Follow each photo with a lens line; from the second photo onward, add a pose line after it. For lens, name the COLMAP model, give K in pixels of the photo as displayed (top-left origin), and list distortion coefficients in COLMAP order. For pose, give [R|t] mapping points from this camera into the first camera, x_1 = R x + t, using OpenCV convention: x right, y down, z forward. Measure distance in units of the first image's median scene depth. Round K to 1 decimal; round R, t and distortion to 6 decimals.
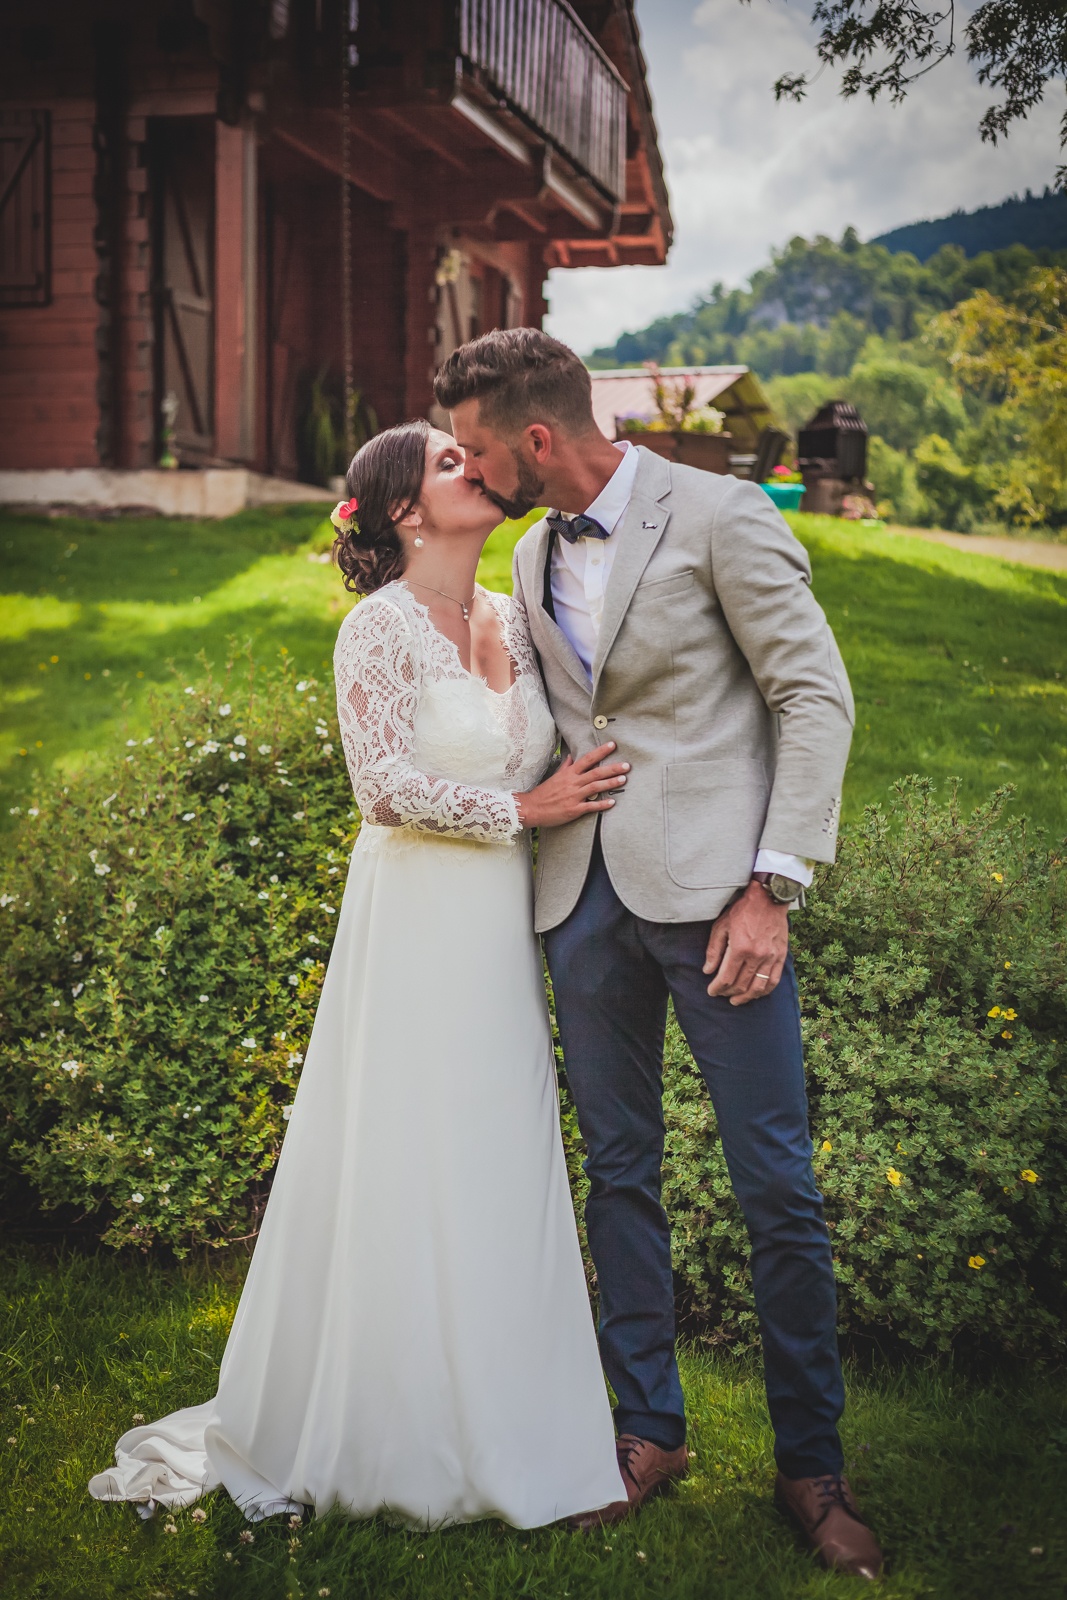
lens RADIAL K [[2373.8, 0, 535.1], [0, 2373.8, 757.1], [0, 0, 1]] dist [0.035050, 0.031529]
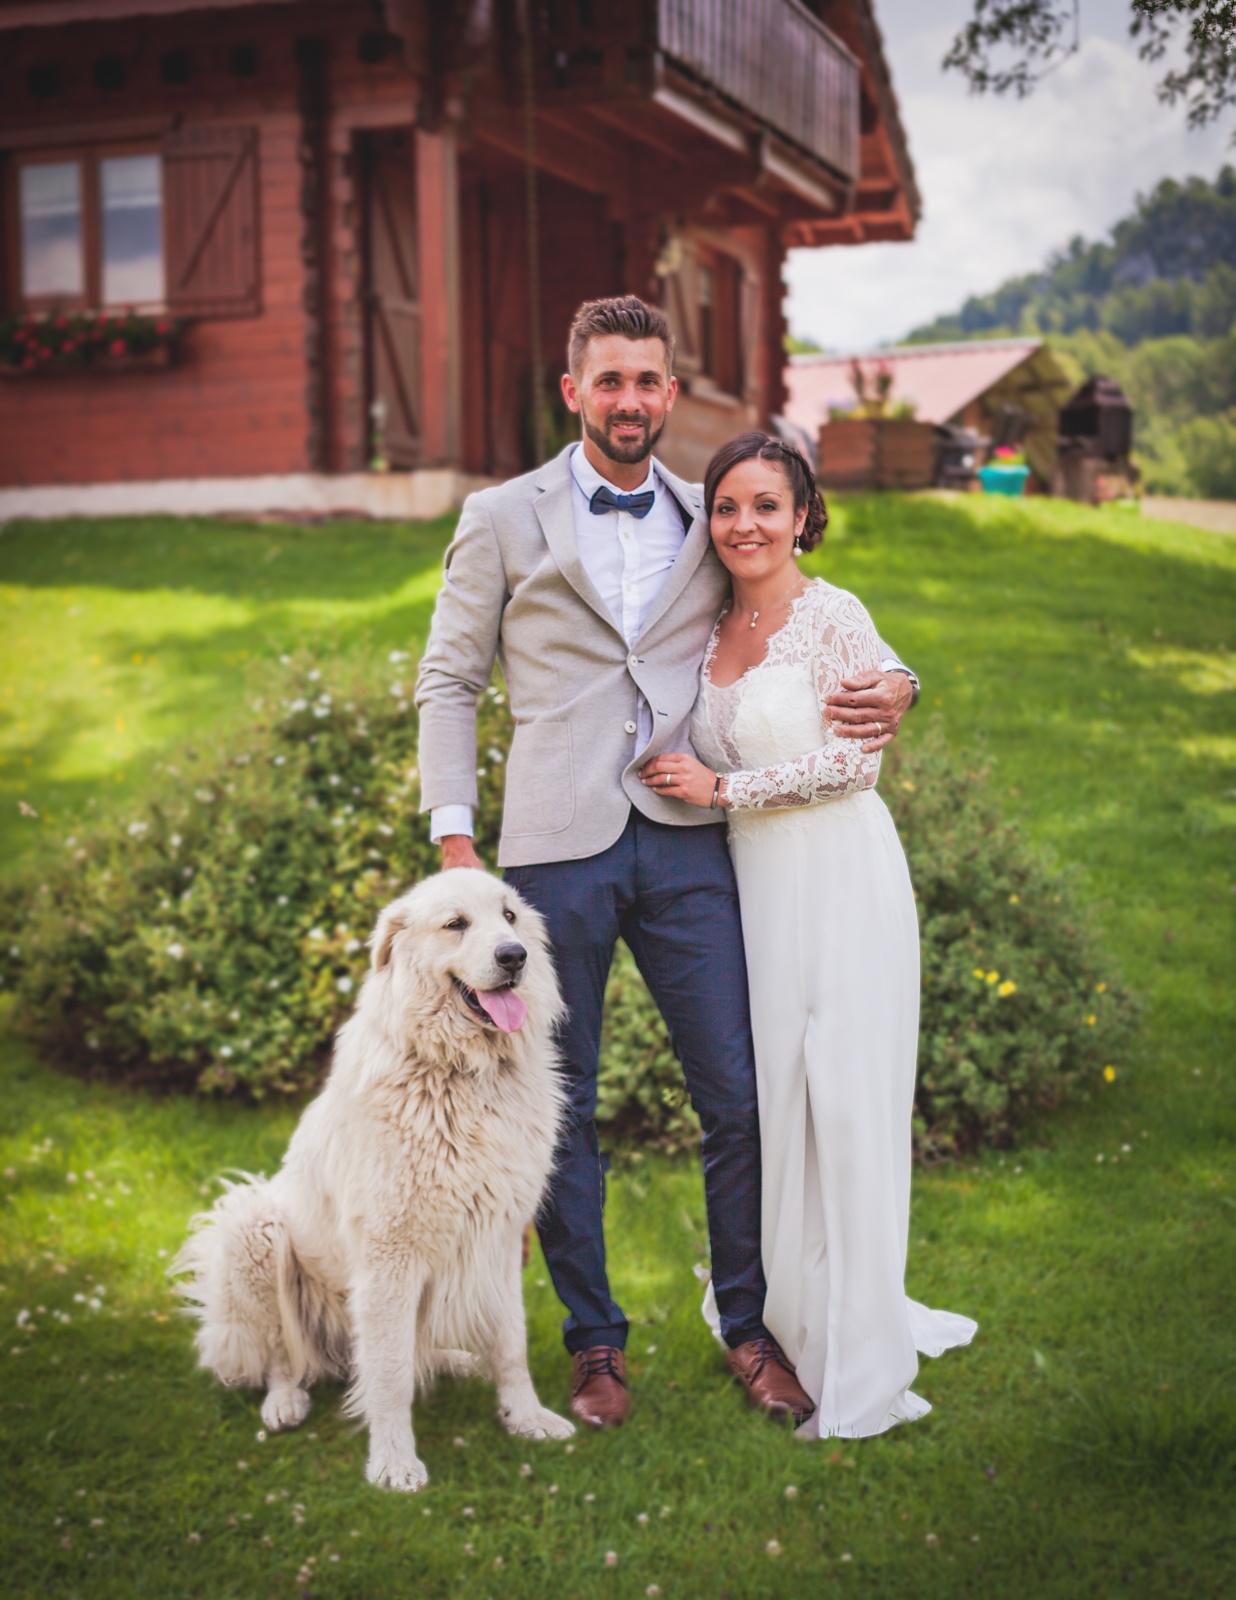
lens RADIAL K [[2651.7, 0, 618.0], [0, 2651.7, 800.0], [0, 0, 1]] dist [0.037508, 0.124844]
pose [[0.994826, -0.019545, -0.099691, 0.058832], [0.020279, 0.999774, 0.006354, 0.014485], [0.099544, -0.008343, 0.994998, -0.124805]]
